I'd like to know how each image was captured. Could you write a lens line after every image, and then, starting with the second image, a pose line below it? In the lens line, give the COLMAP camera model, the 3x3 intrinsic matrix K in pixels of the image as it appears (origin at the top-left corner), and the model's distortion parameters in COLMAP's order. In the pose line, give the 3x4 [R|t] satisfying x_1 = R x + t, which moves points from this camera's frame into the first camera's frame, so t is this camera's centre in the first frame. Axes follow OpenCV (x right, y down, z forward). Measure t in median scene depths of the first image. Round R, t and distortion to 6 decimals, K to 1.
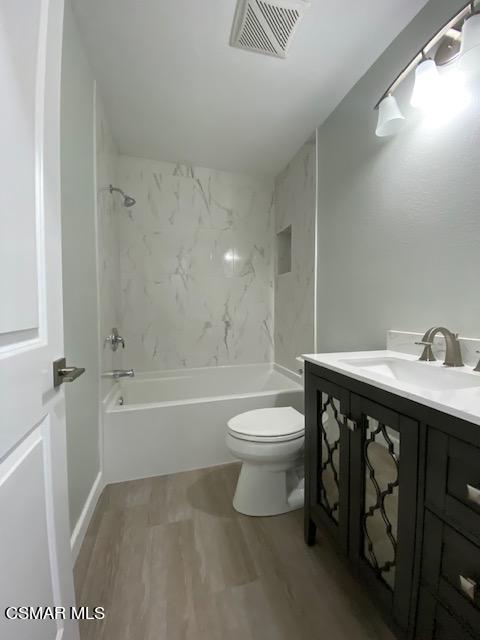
lens RADIAL K [[260.8, 0, 242.5], [0, 260.8, 318.3], [0, 0, 1]] dist [0.020832, -0.021409]
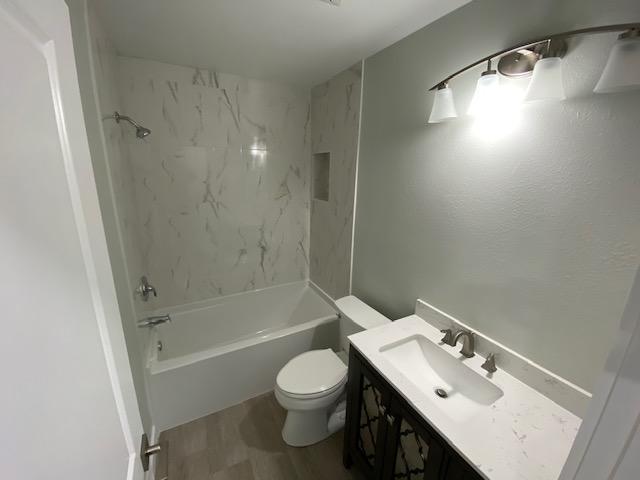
lens RADIAL K [[260.8, 0, 317.1], [0, 260.8, 237.1], [0, 0, 1]] dist [0.020832, -0.021409]
pose [[0.980625, -0.028764, 0.193774, -0.052335], [-0.015511, 0.974655, 0.223176, -0.263783], [-0.195282, -0.221857, 0.955324, 0.027218]]
